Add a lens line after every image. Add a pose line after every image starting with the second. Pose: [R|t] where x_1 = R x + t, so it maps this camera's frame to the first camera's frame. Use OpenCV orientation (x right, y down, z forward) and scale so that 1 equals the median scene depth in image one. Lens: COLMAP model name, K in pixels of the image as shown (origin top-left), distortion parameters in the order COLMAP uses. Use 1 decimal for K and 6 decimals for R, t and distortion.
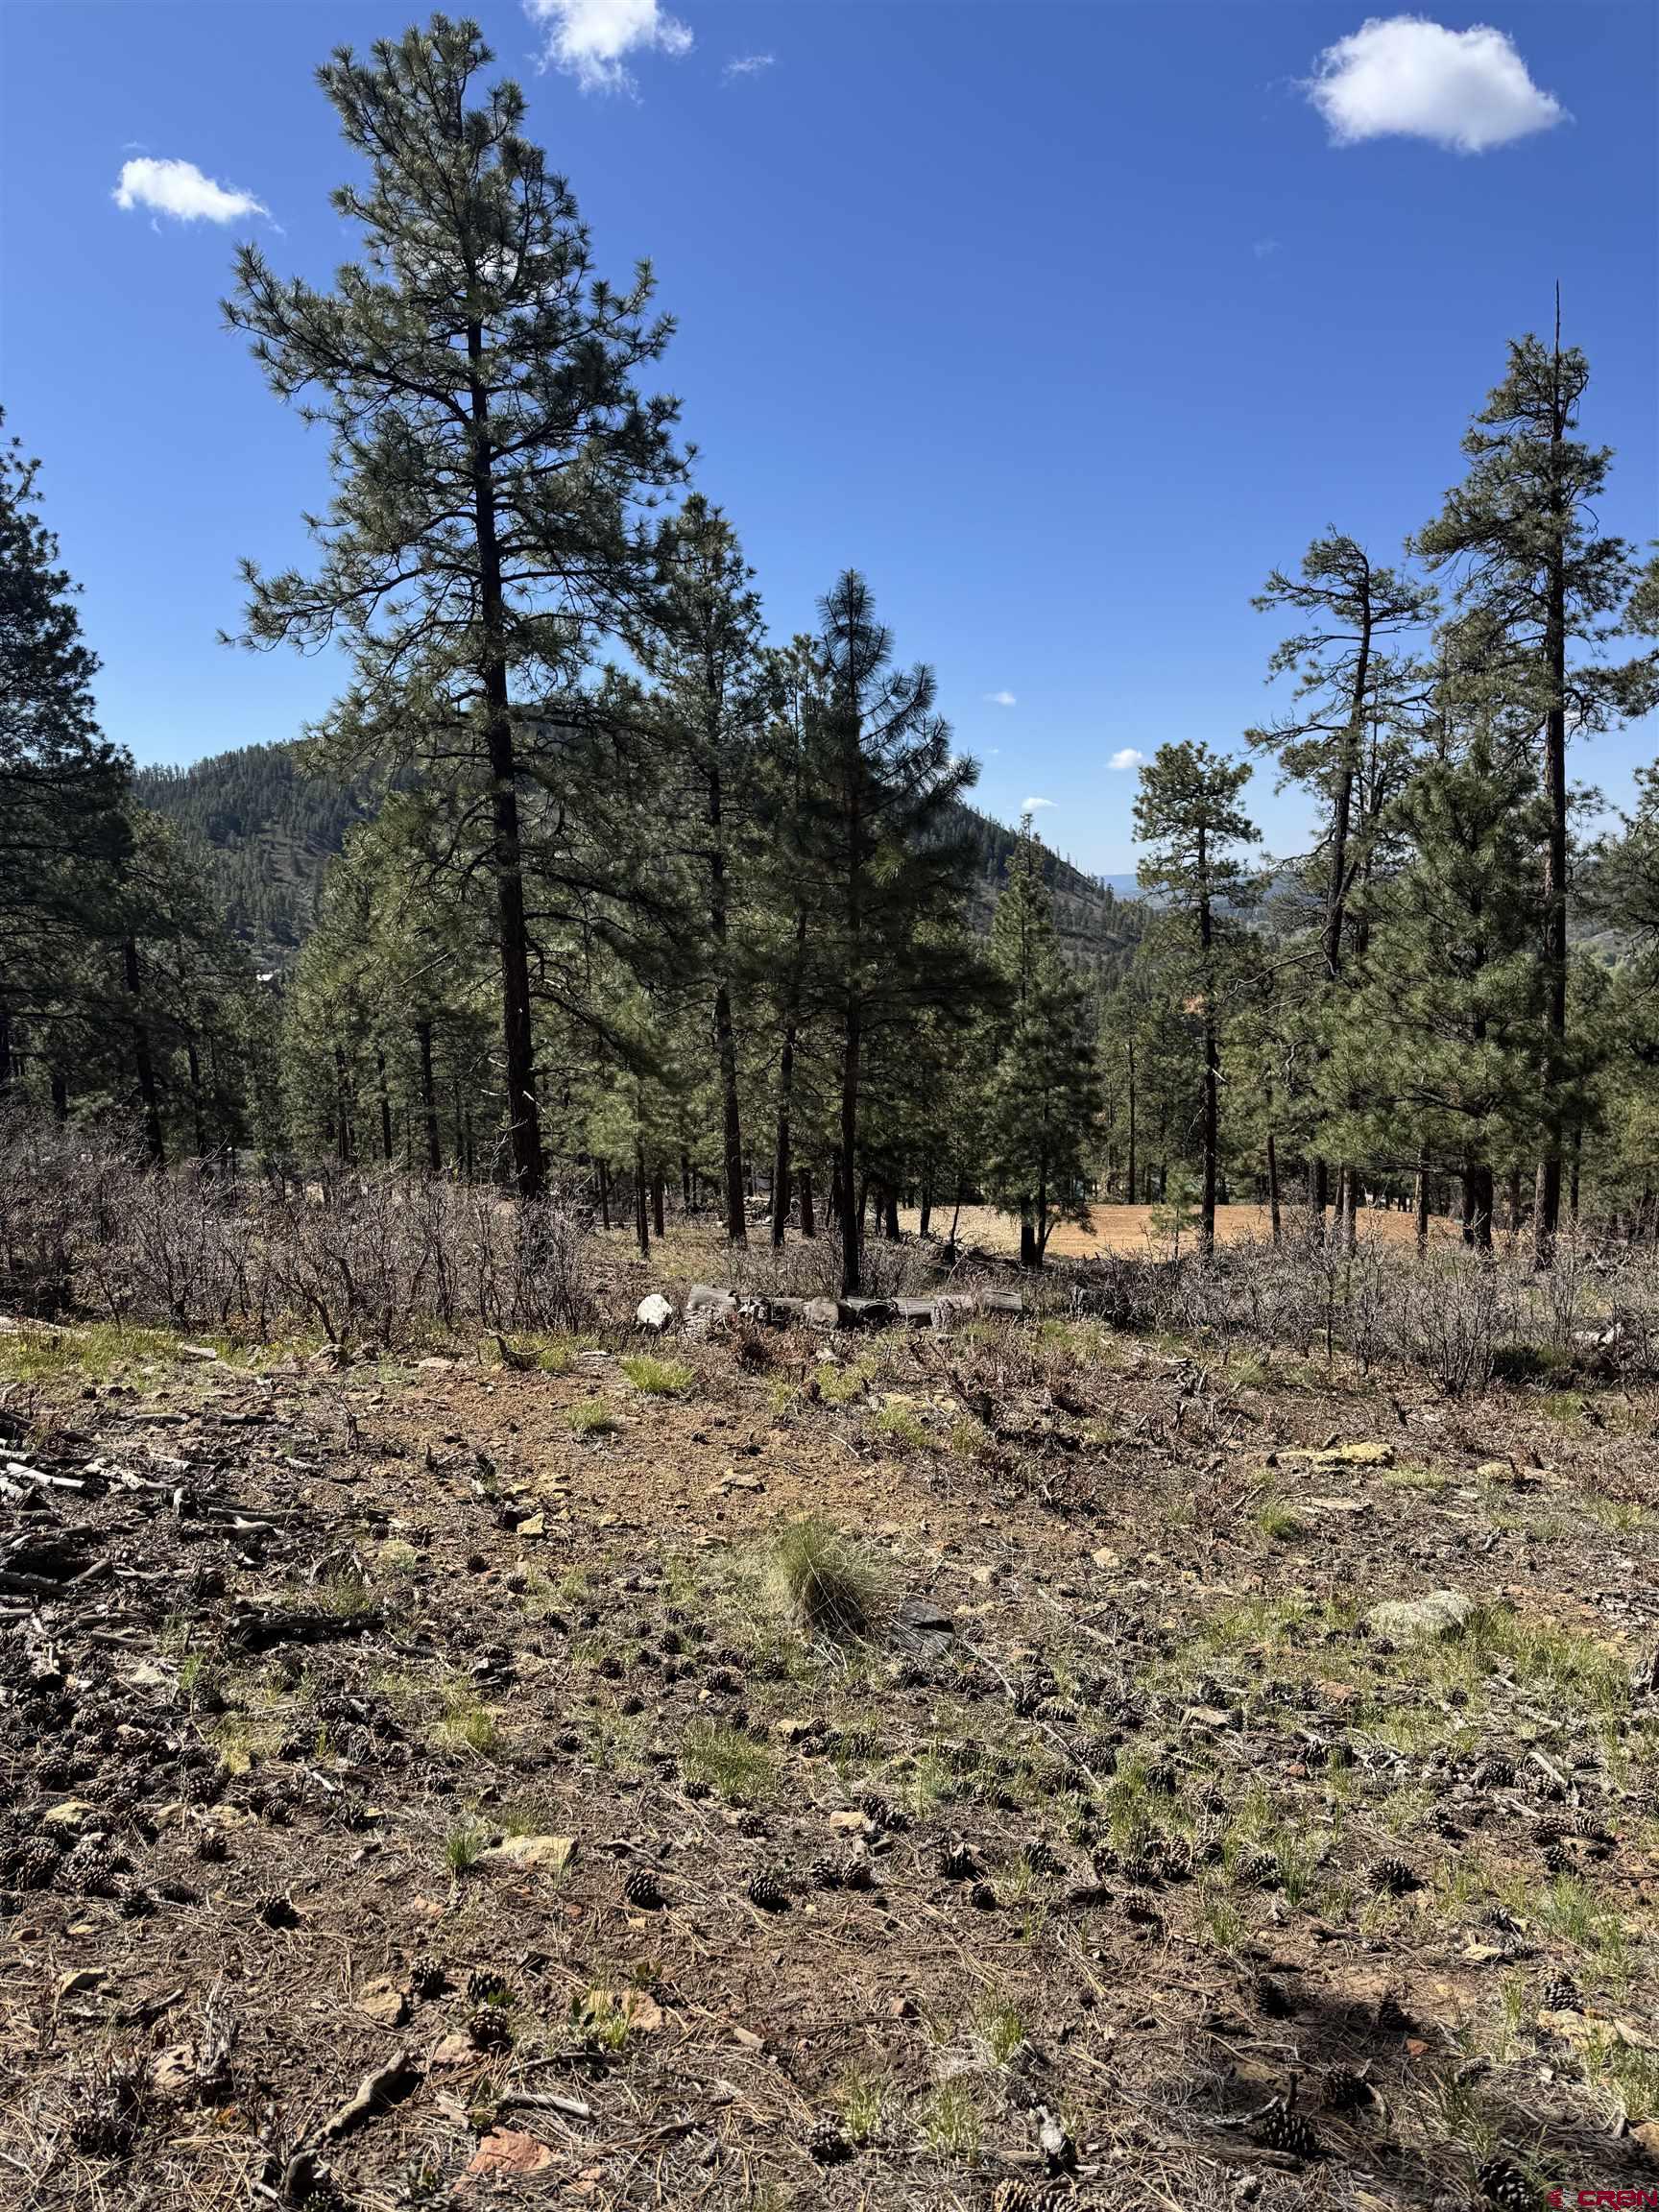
lens RADIAL K [[1531.3, 0, 829.8], [0, 1531.3, 1154.6], [0, 0, 1]] dist [0.052714, -0.108380]
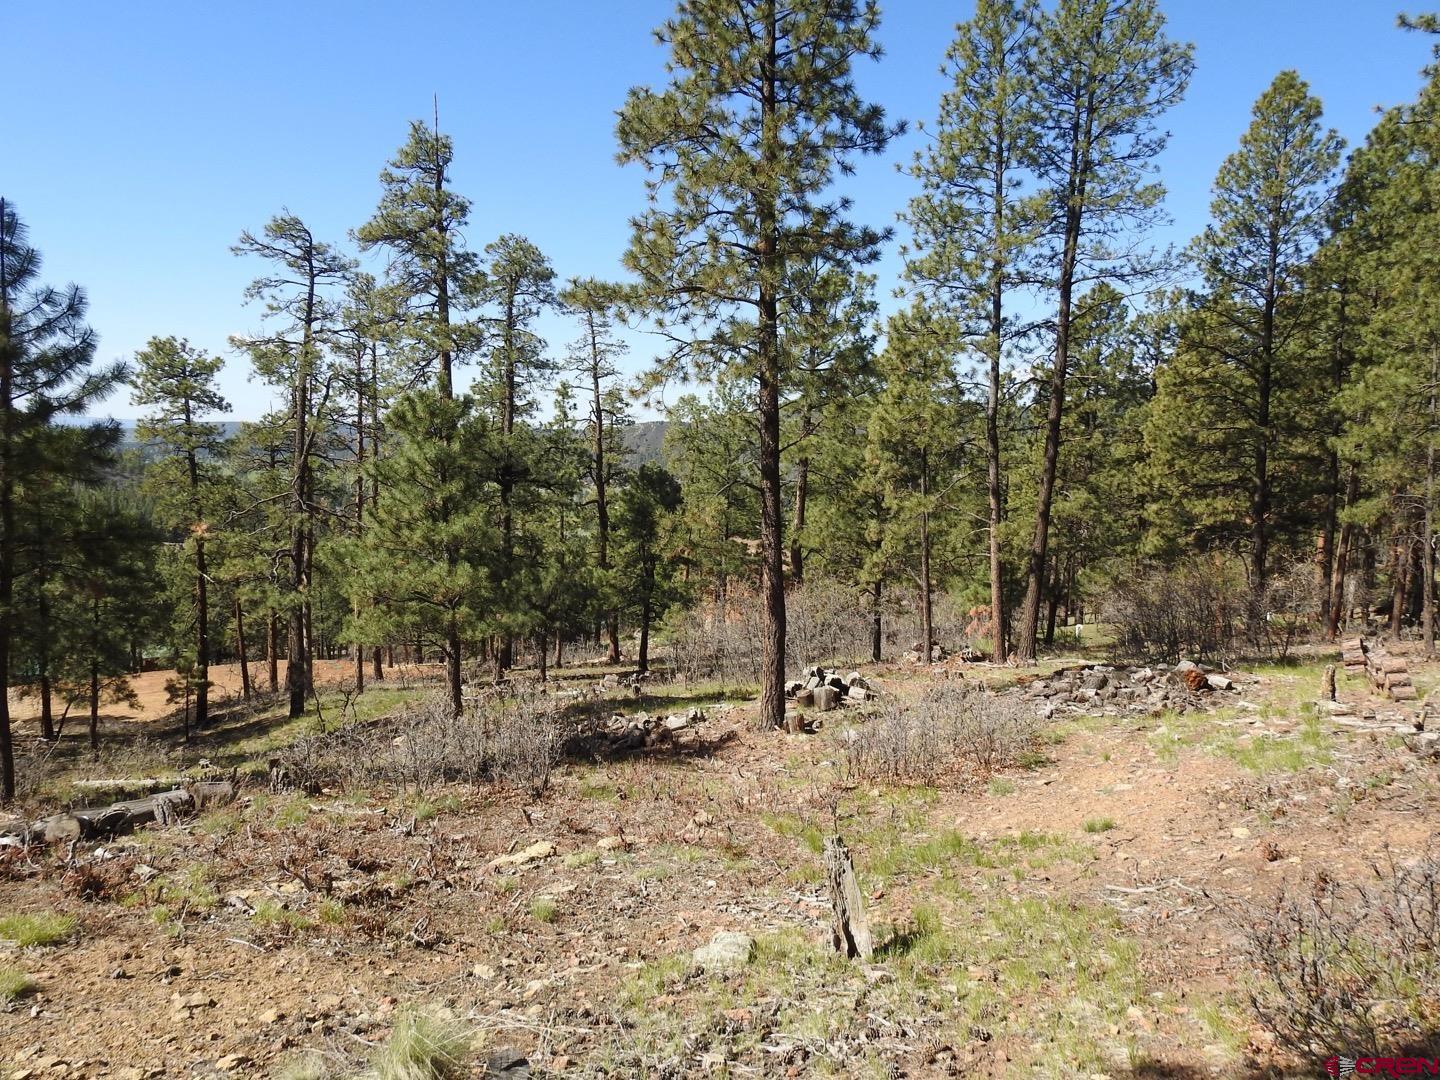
lens RADIAL K [[1026.0, 0, 720.0], [0, 1026.0, 540.0], [0, 0, 1]] dist [0.002135, -0.006491]
pose [[0.723722, -0.021157, 0.689767, -0.071082], [0.070818, 0.996530, -0.043739, -0.018884], [-0.686448, 0.080503, 0.722709, 0.027092]]
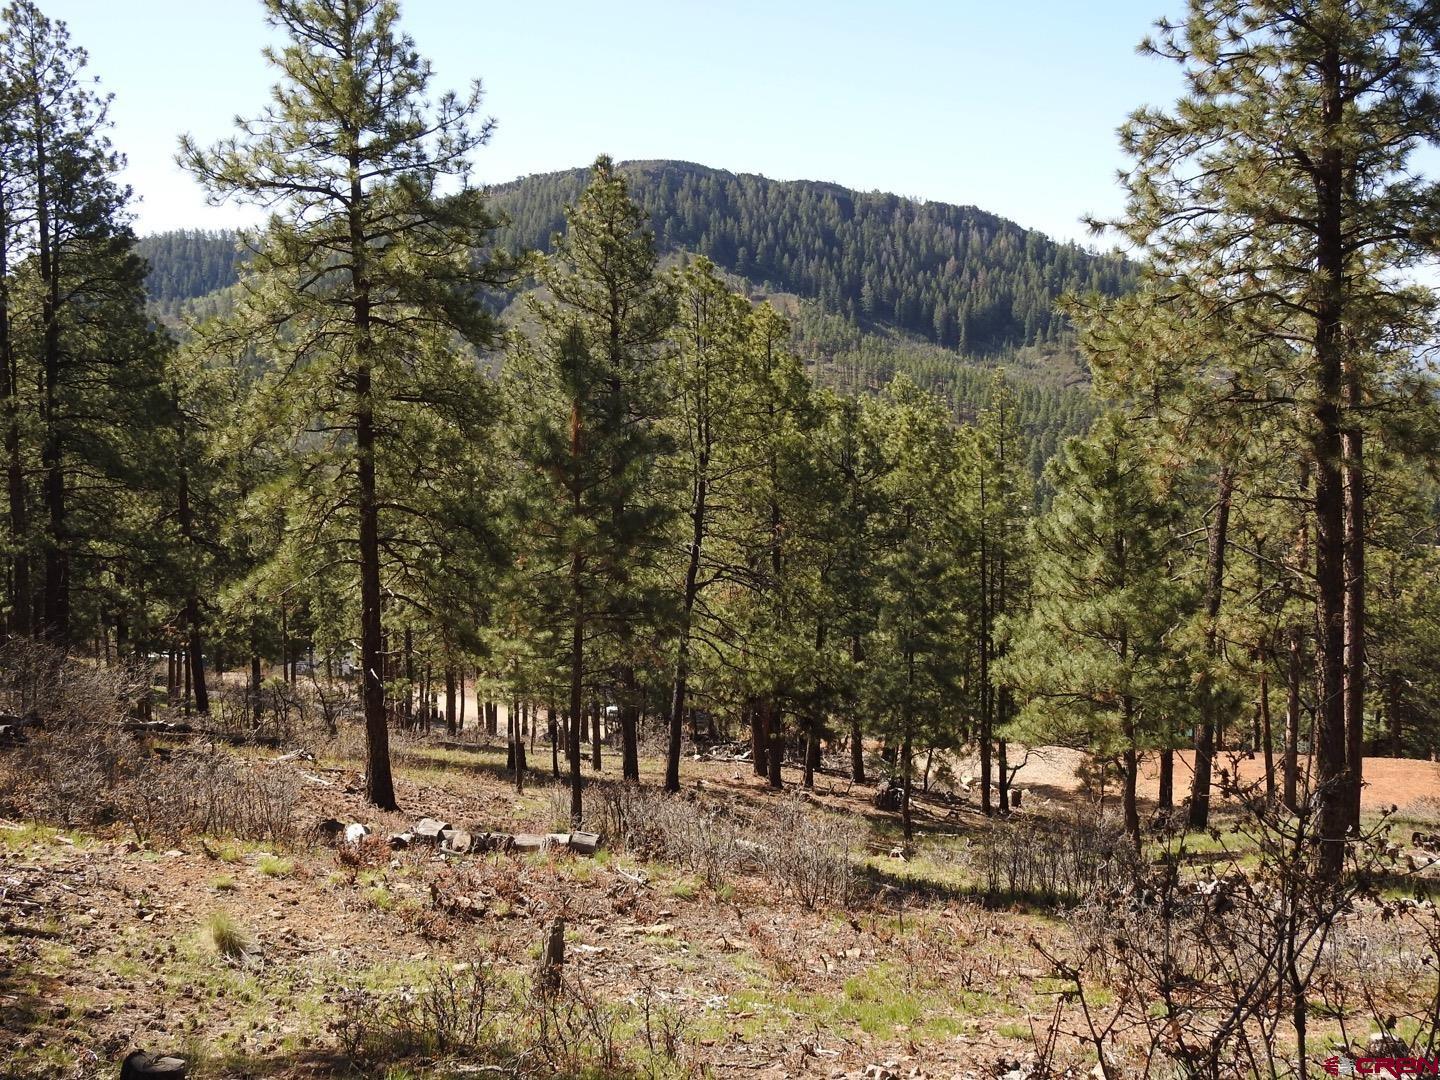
lens RADIAL K [[1776.0, 0, 720.0], [0, 1776.0, 540.0], [0, 0, 1]] dist [-0.075962, 0.032864]
pose [[0.987254, 0.022485, -0.157559, 0.218403], [-0.032311, 0.997670, -0.060084, -0.042419], [0.155841, 0.064409, 0.985680, -0.318718]]
